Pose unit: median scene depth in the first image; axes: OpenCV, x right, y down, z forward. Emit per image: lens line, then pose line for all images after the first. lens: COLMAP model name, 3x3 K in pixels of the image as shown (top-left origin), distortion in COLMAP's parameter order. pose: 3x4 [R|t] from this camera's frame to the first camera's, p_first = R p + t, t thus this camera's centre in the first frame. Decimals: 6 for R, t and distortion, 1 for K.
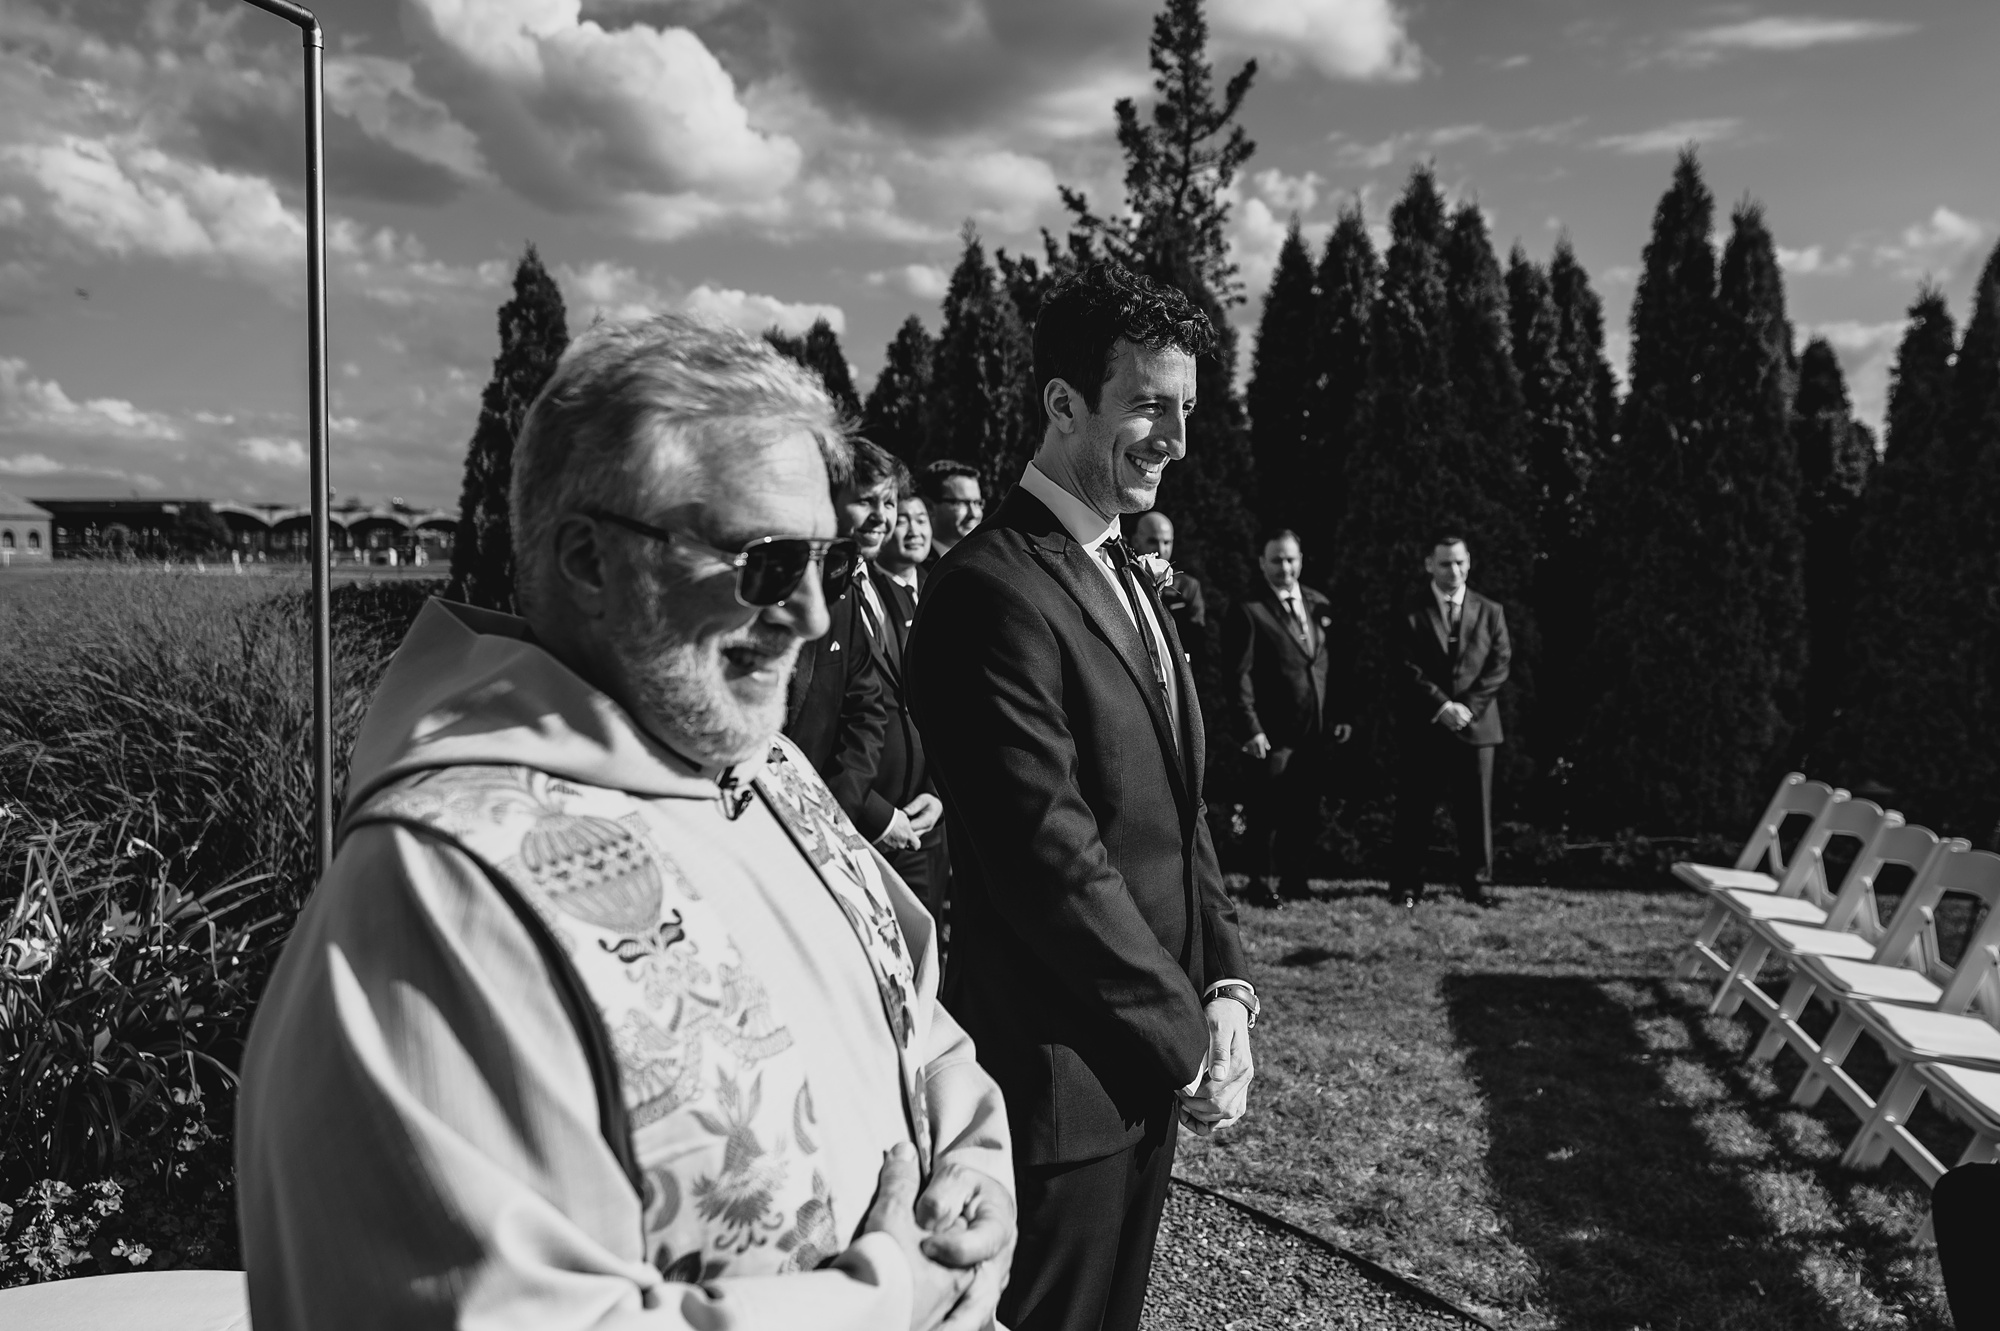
lens RADIAL K [[1528.1, 0, 1102.4], [0, 1528.1, 632.9], [0, 0, 1]] dist [-0.018582, -0.003360]
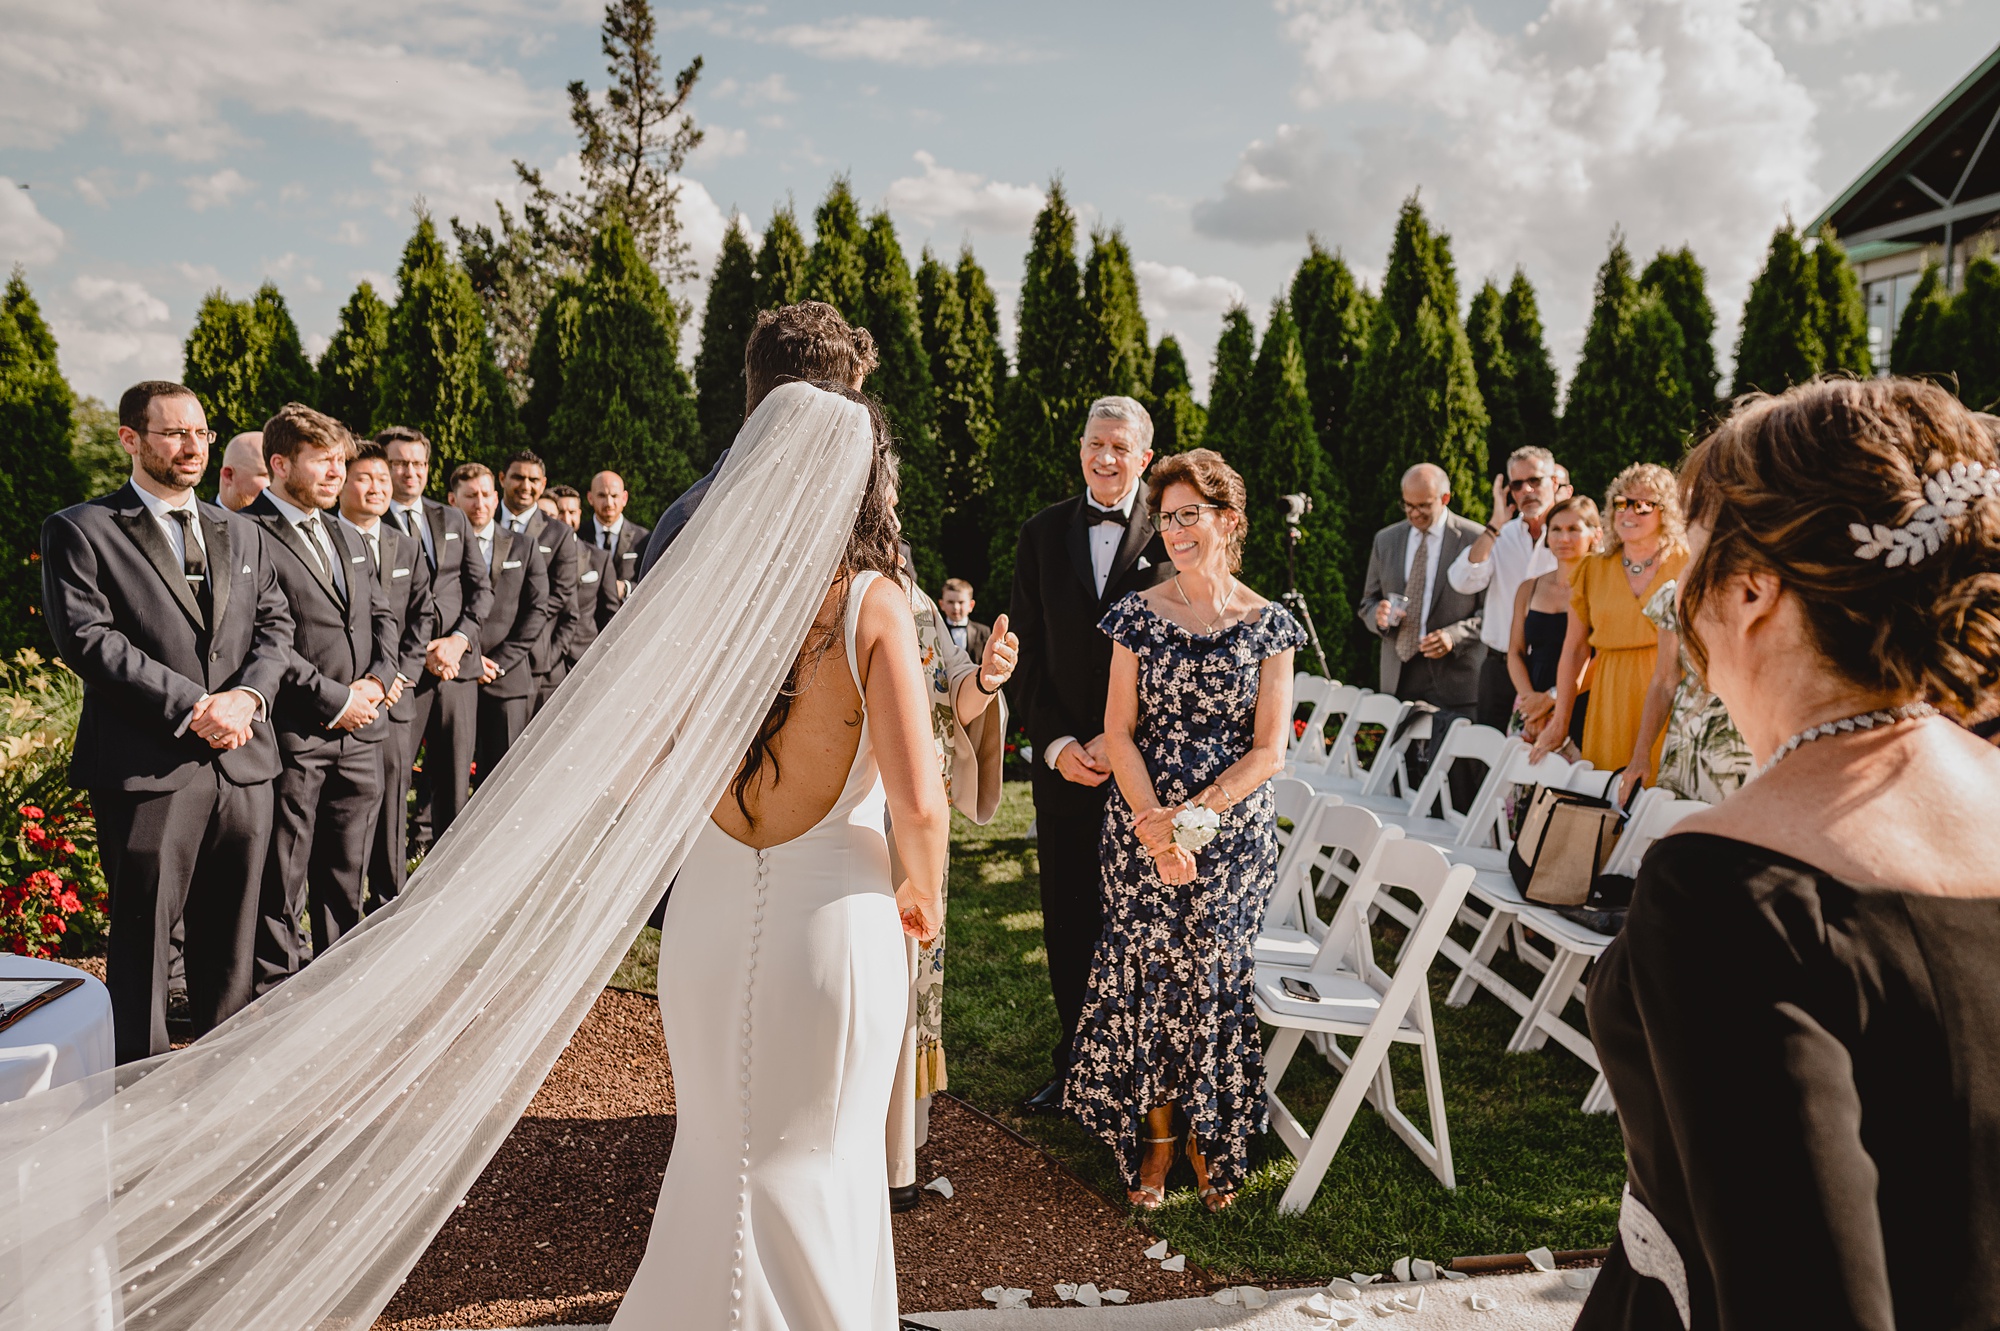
lens RADIAL K [[1528.1, 0, 1102.4], [0, 1528.1, 632.9], [0, 0, 1]] dist [-0.018582, -0.003360]
pose [[0.948587, -0.024947, 0.315532, 0.022551], [0.016454, 0.999428, 0.029553, 0.011731], [-0.316089, -0.022842, 0.948455, -0.166575]]
